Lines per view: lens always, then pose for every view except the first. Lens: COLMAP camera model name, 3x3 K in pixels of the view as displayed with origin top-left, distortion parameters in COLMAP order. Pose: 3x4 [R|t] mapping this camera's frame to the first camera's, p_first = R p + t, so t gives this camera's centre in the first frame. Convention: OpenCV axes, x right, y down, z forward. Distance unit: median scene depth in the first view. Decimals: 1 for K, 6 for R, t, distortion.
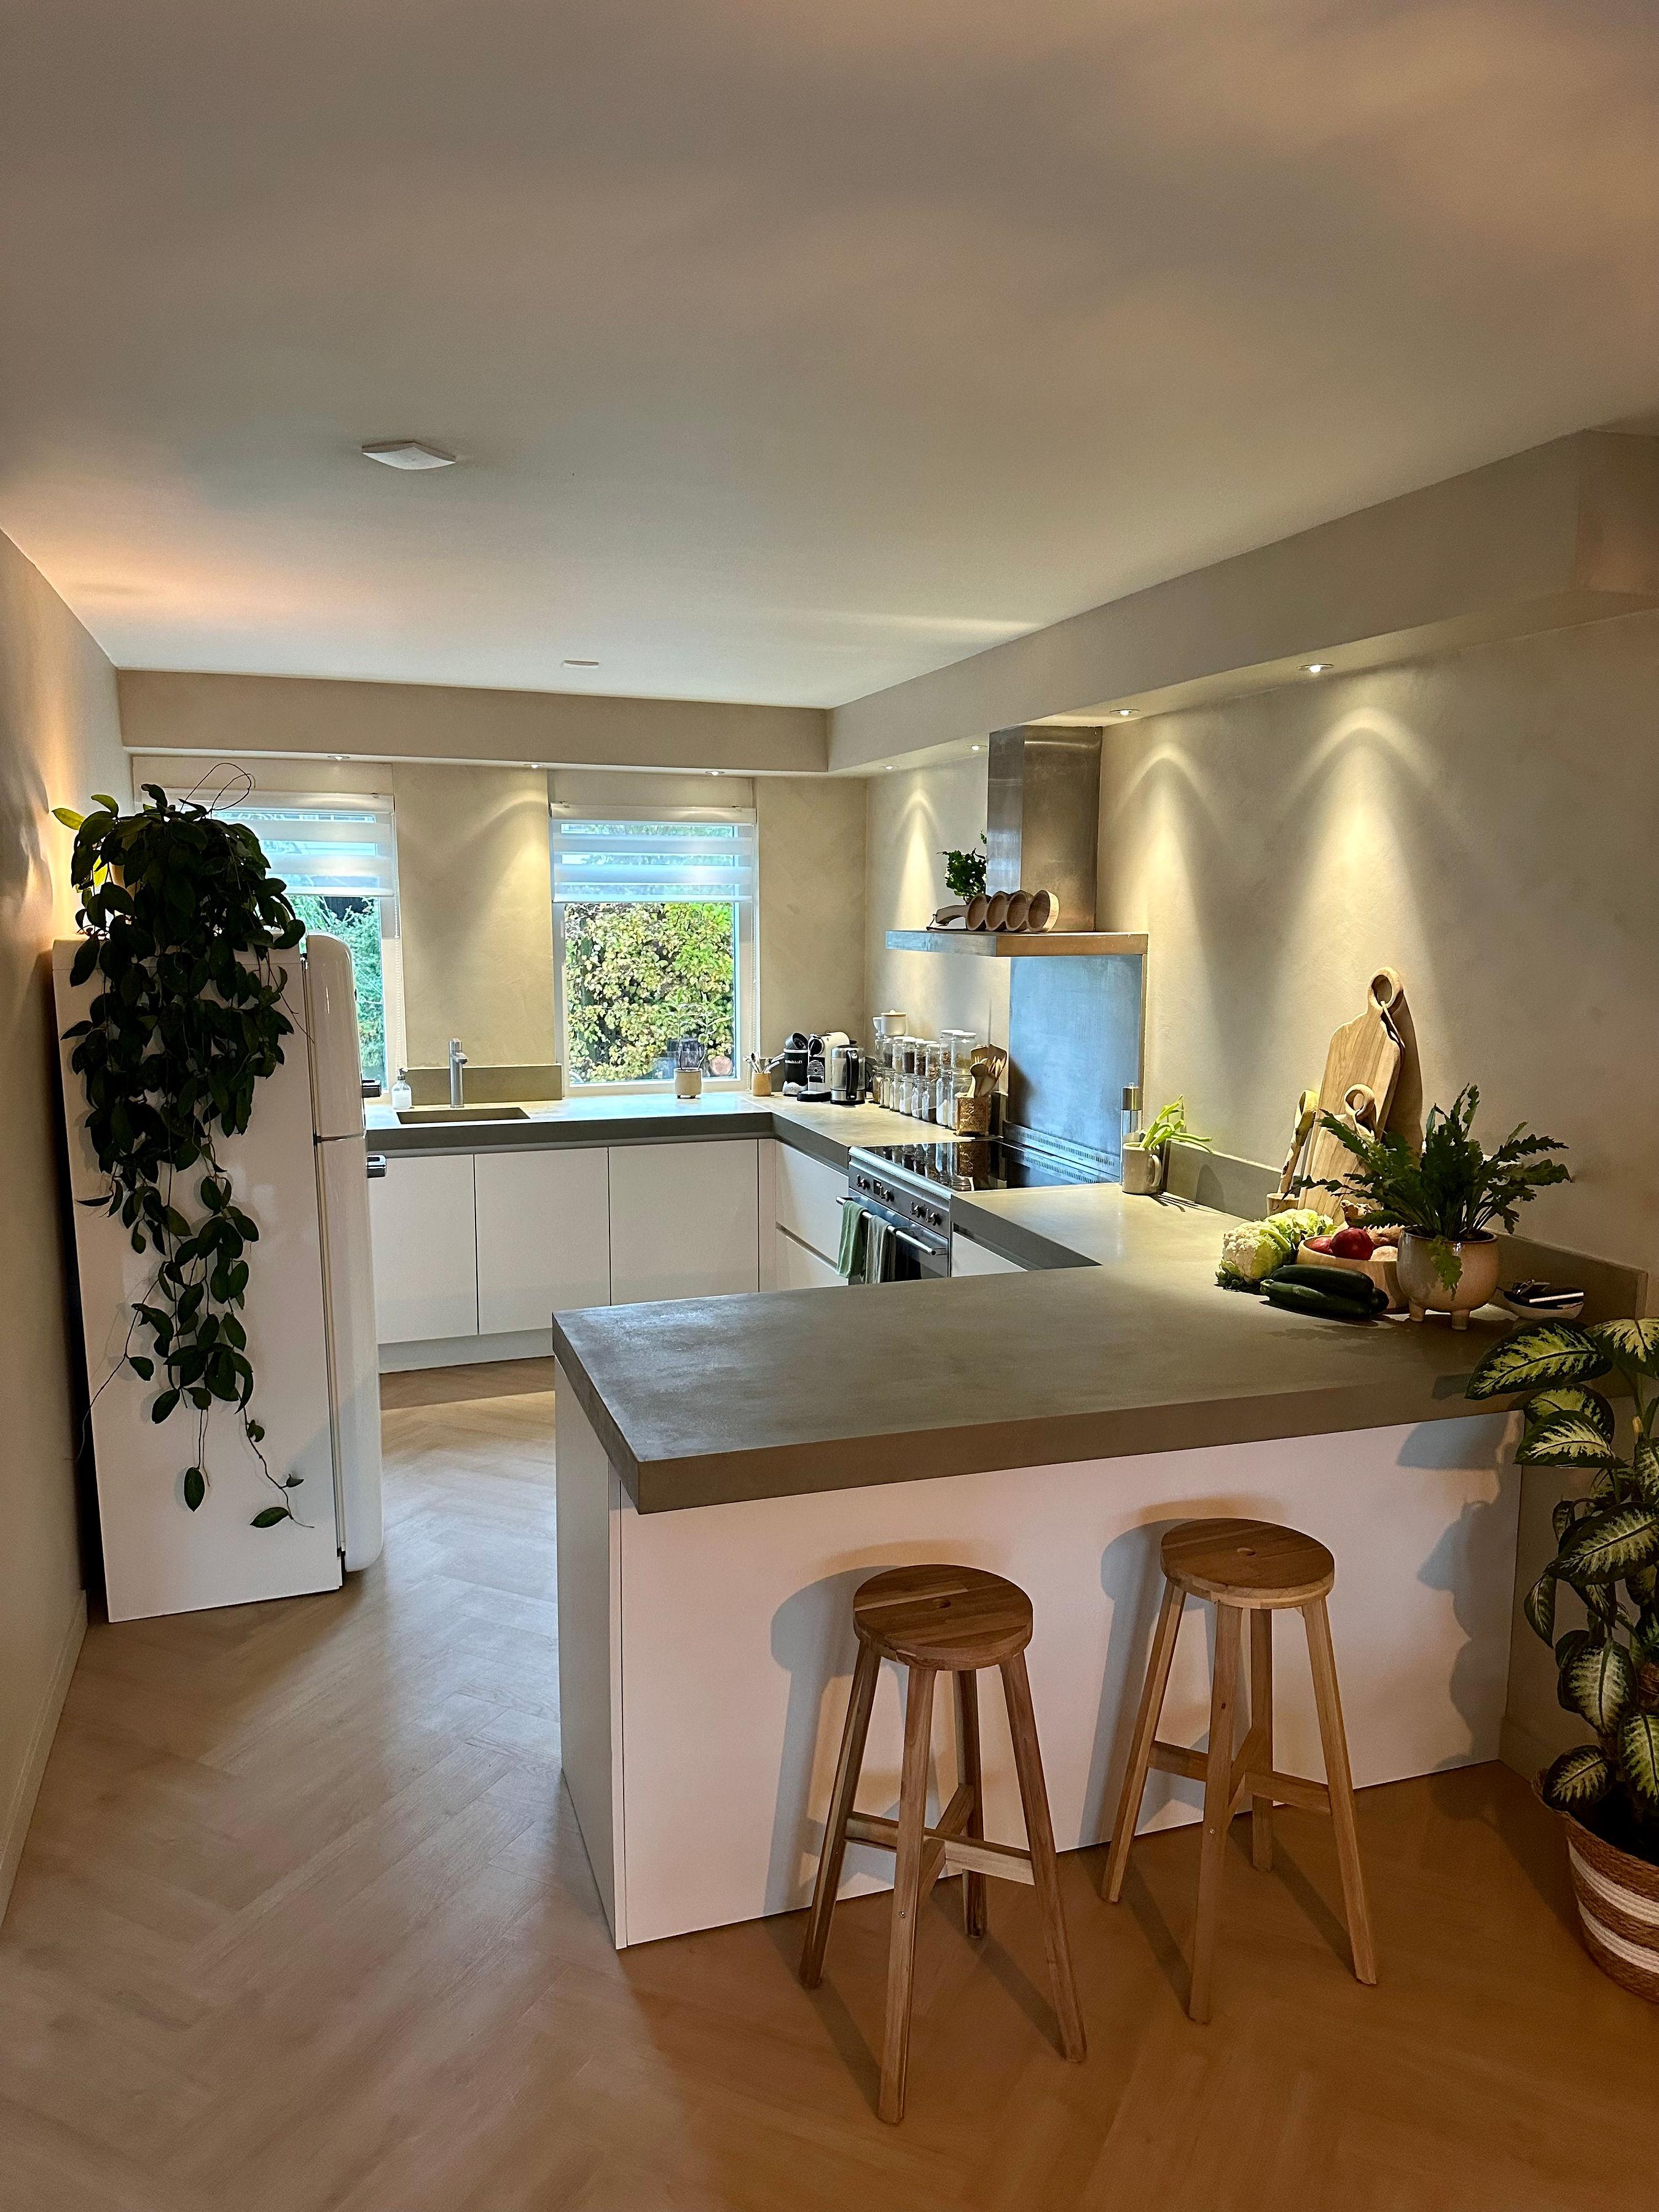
lens RADIAL K [[1550.1, 0, 851.3], [0, 1550.1, 1120.0], [0, 0, 1]] dist [0.051956, -0.043716]
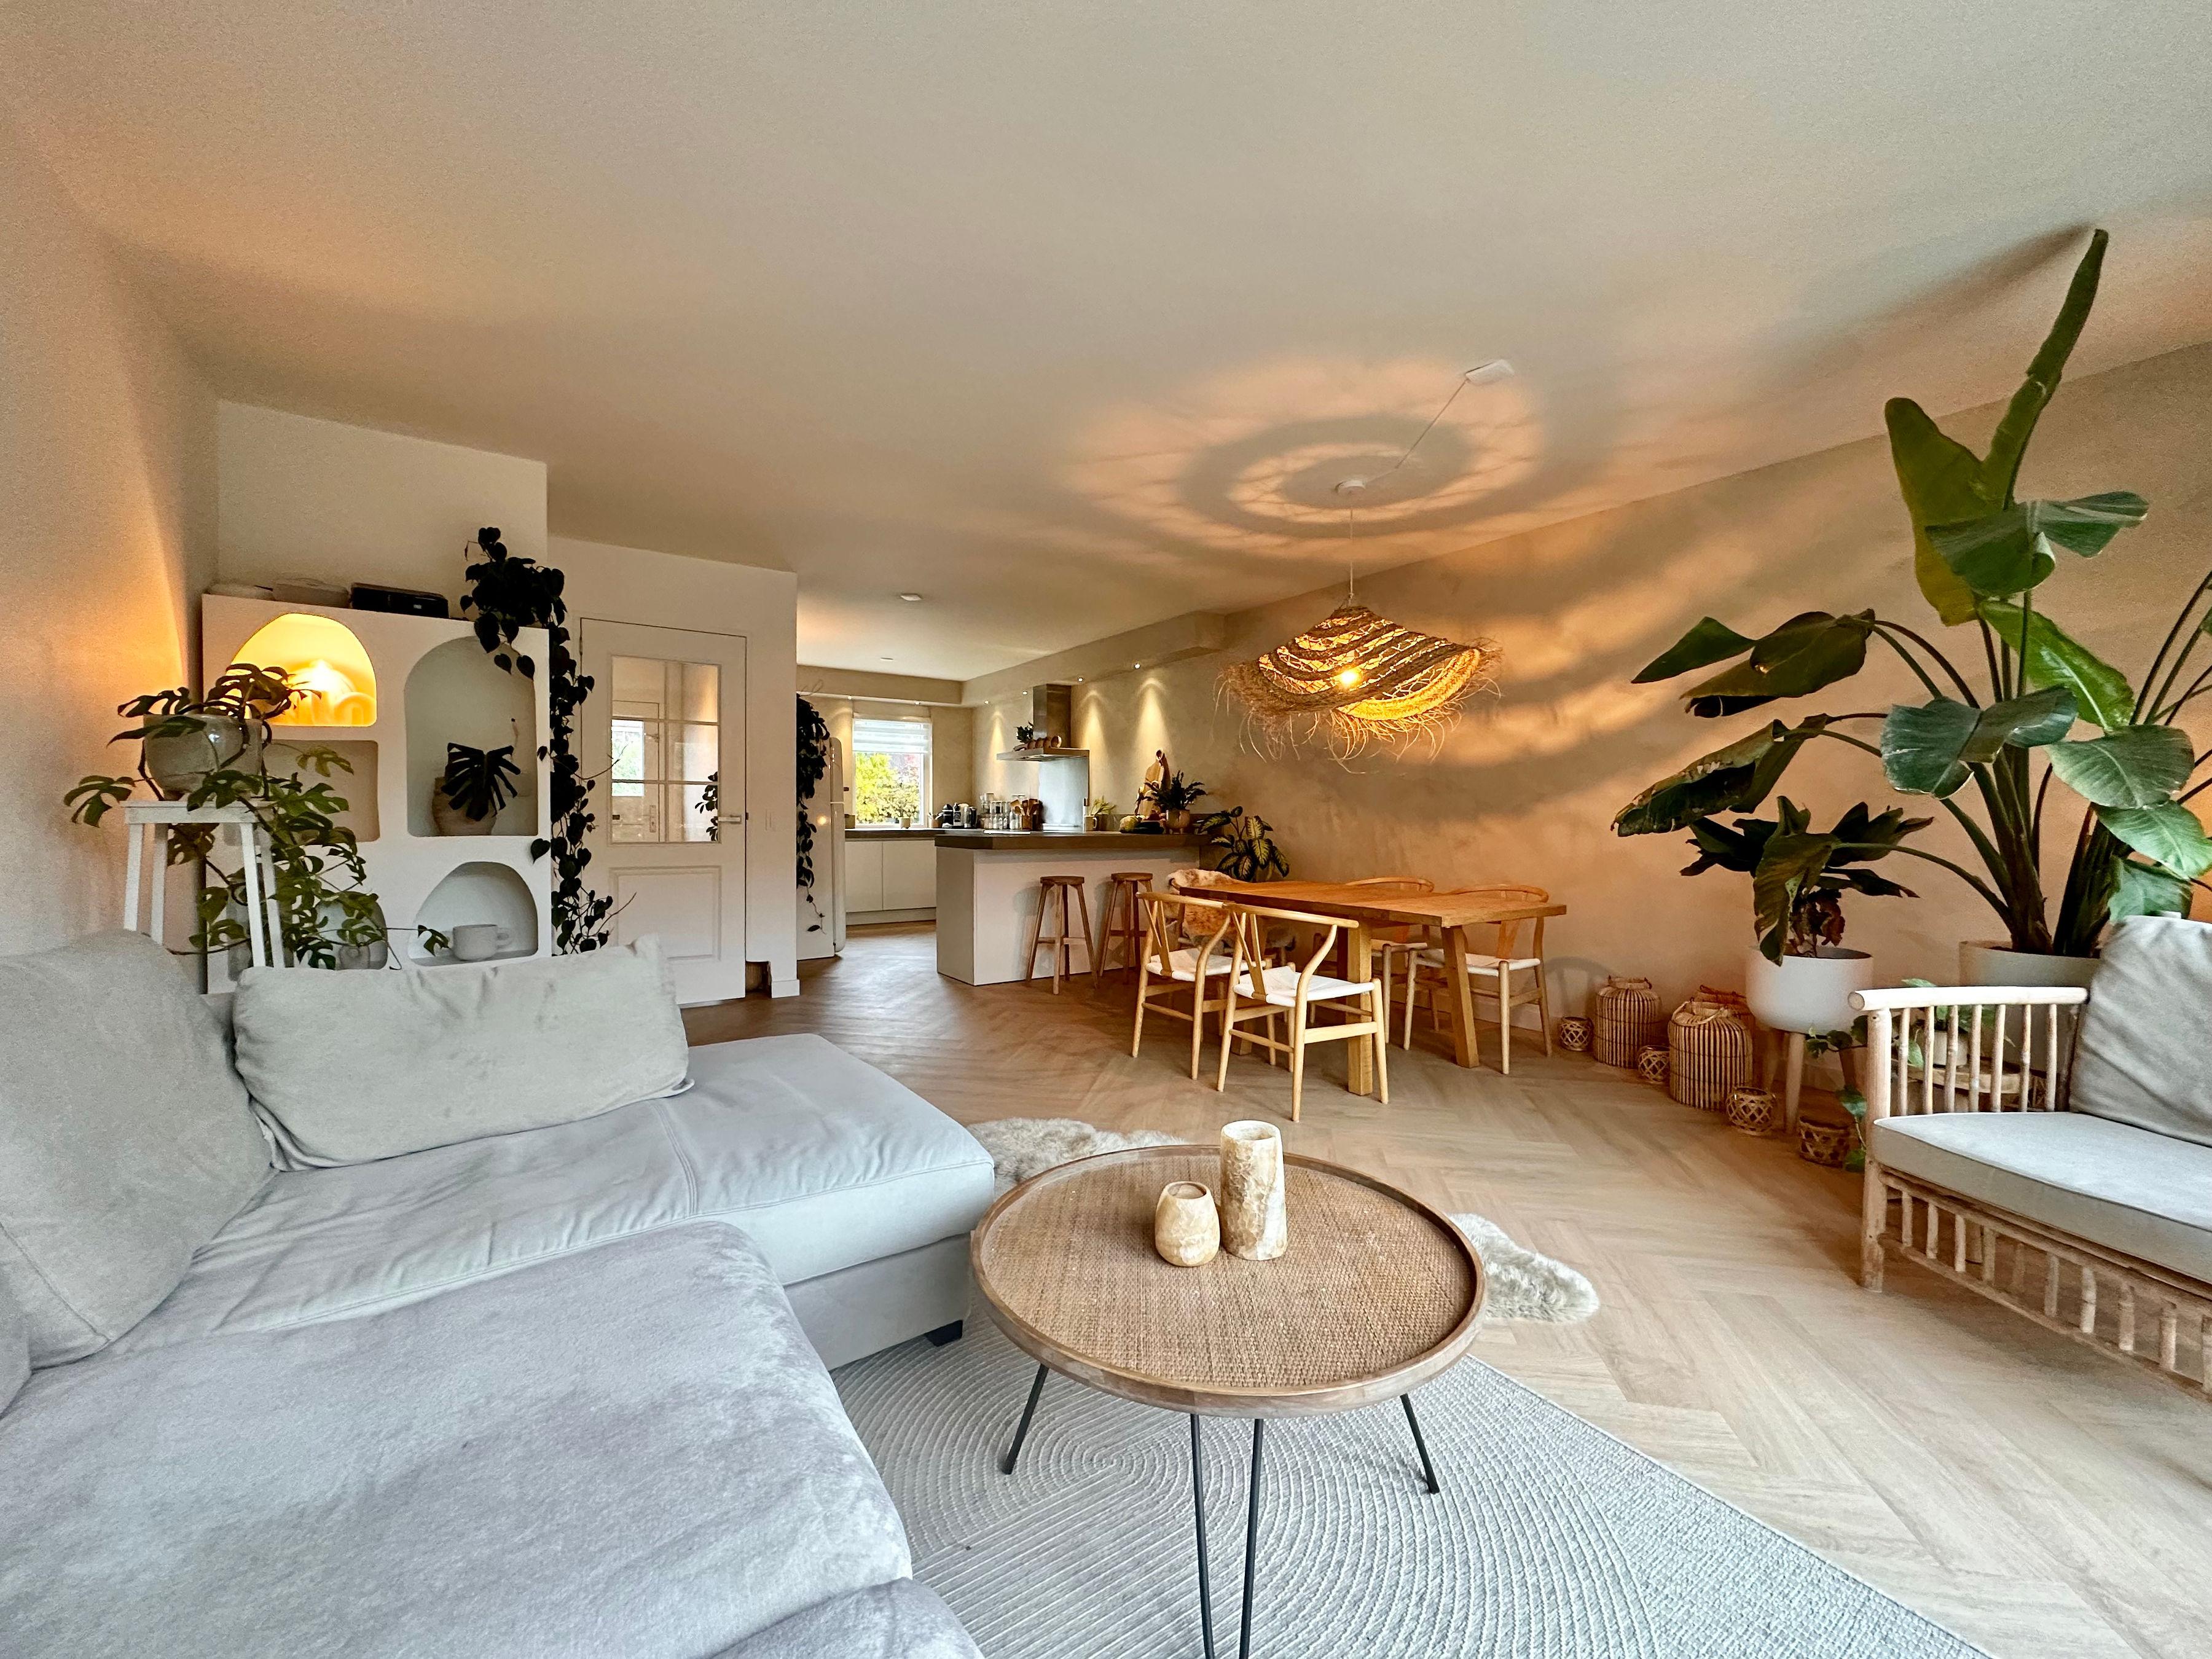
lens RADIAL K [[882.3, 0, 1108.4], [0, 882.3, 832.9], [0, 0, 1]] dist [-0.000546, -0.000179]
pose [[0.966446, -0.006201, 0.256796, -0.161205], [0.037547, 0.992381, -0.117346, 0.181720], [-0.254112, 0.123050, 0.959315, -0.489558]]
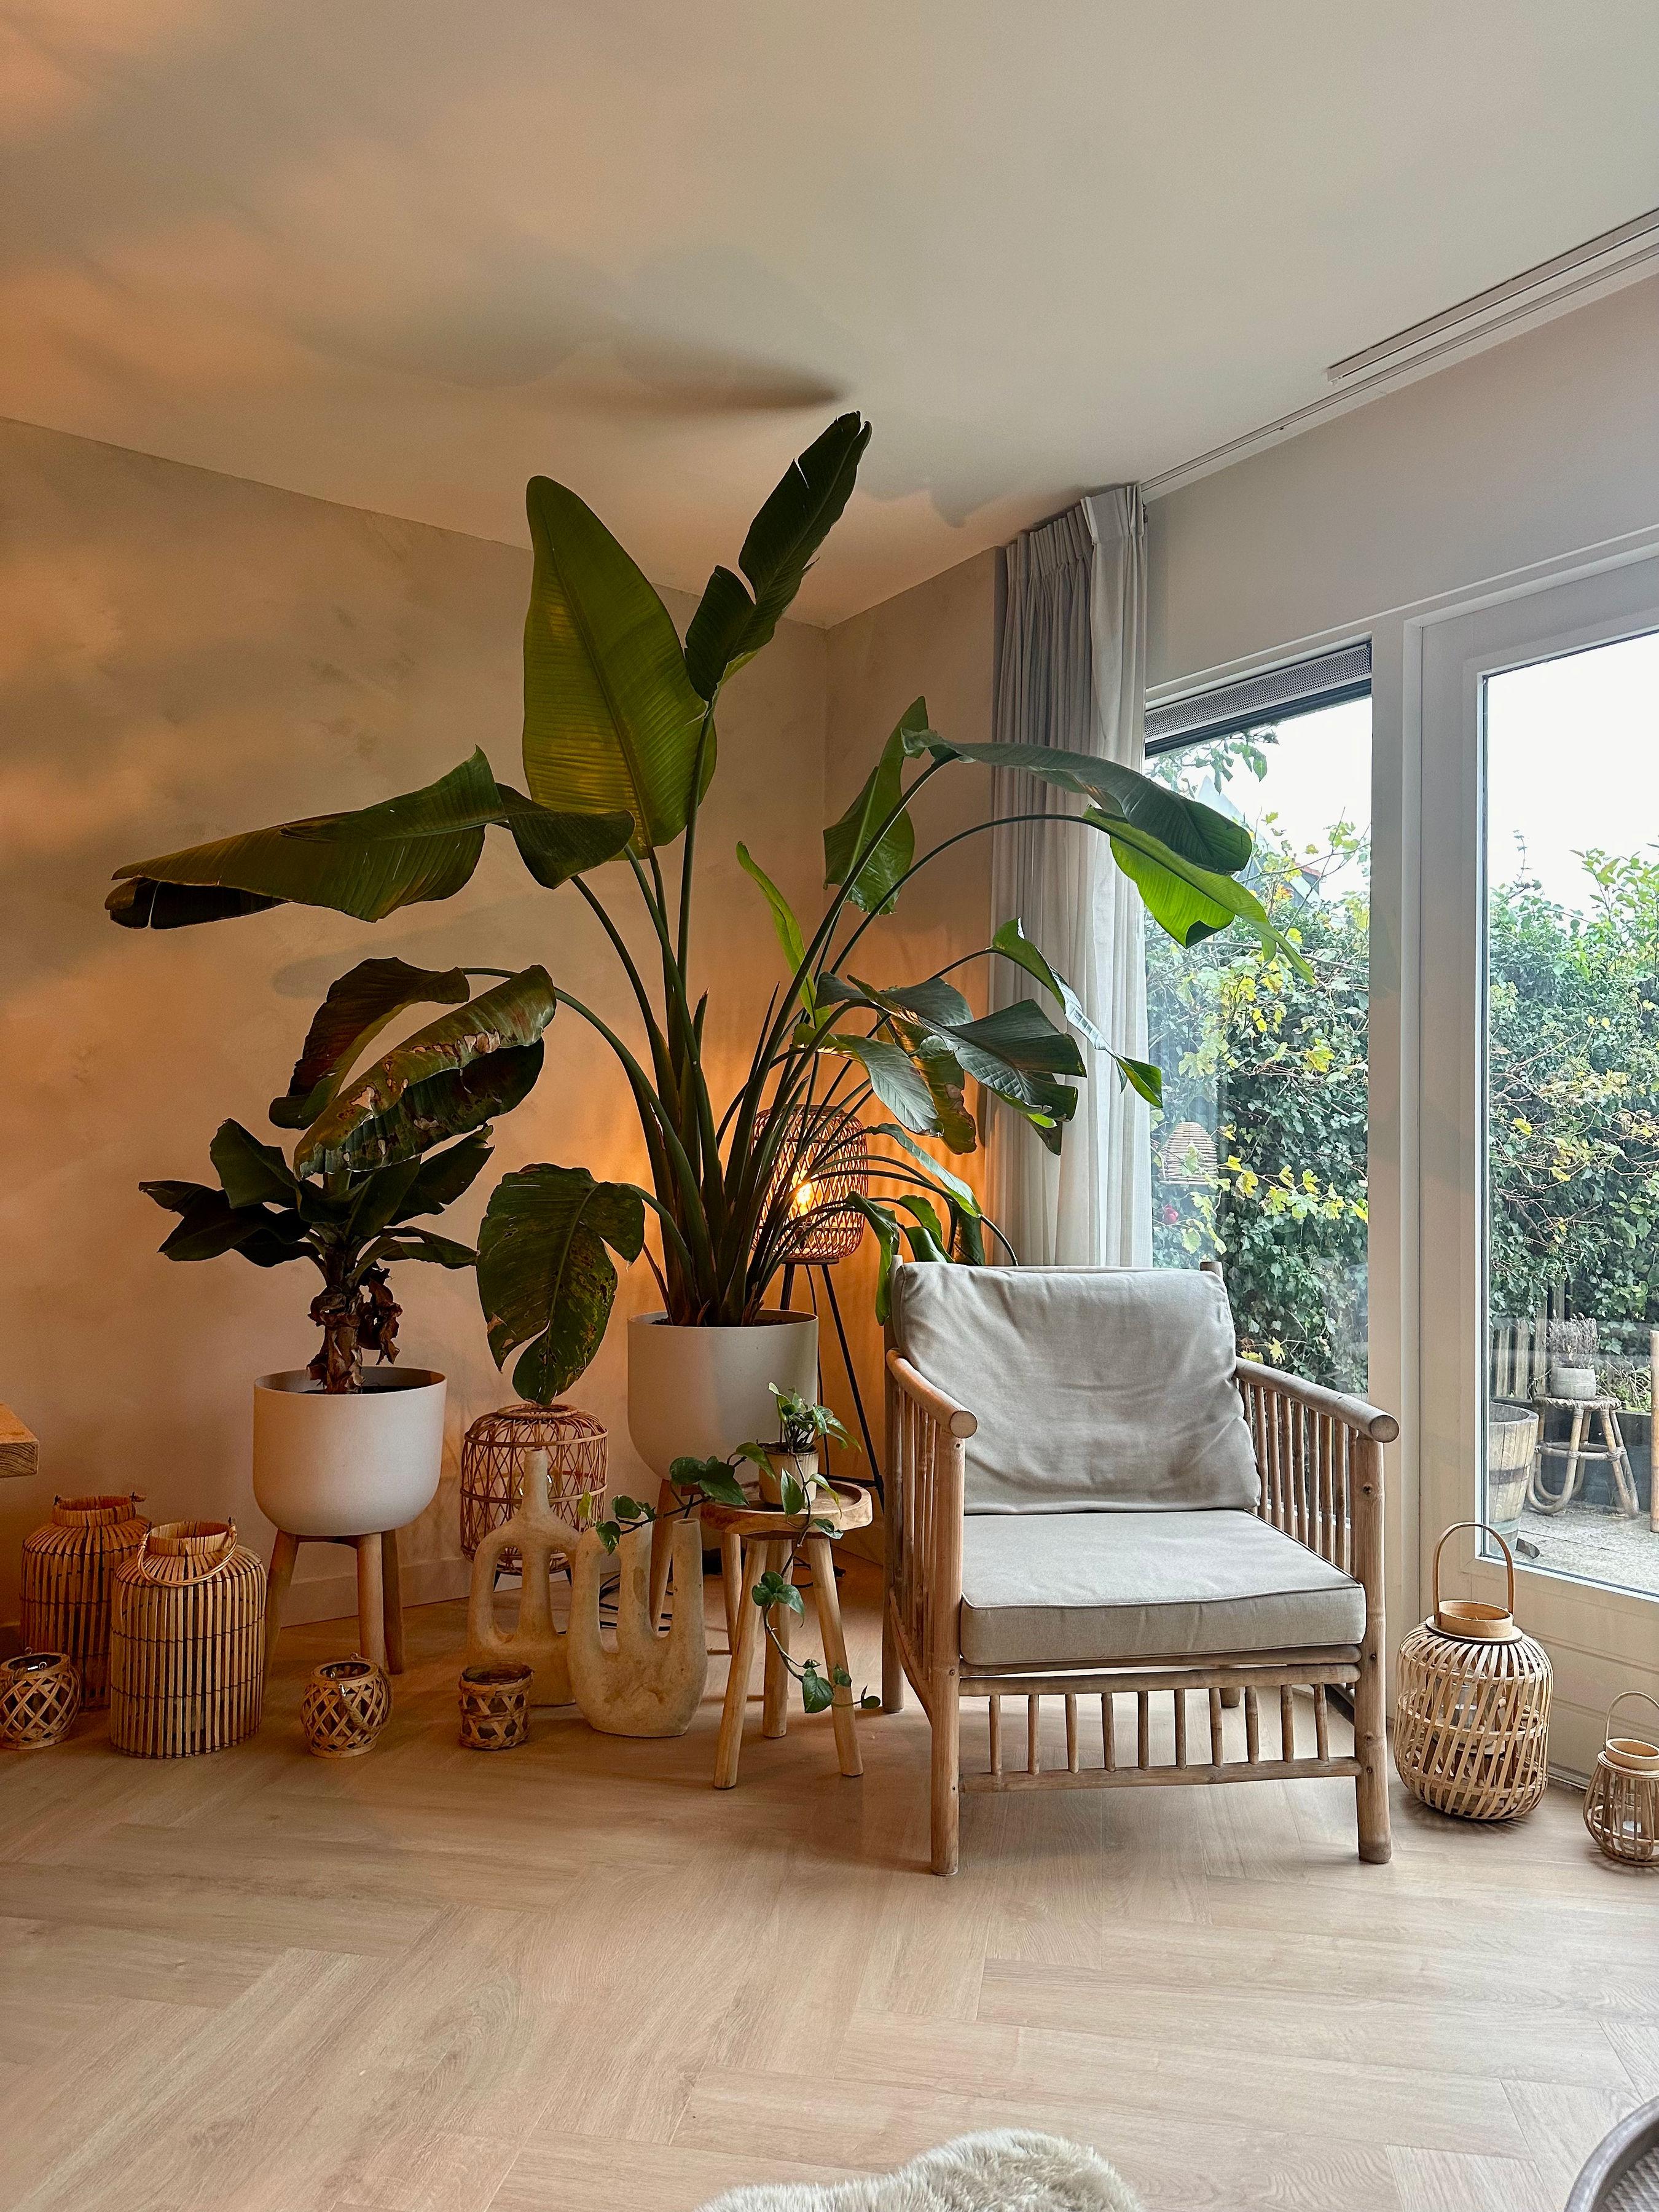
lens RADIAL K [[1550.1, 0, 826.1], [0, 1550.1, 1099.9], [0, 0, 1]] dist [0.051956, -0.043716]
pose [[-0.274980, 0.025547, 0.961110, -0.163805], [0.121076, 0.992609, 0.008257, 0.131591], [-0.953796, 0.118637, -0.276041, -0.119227]]
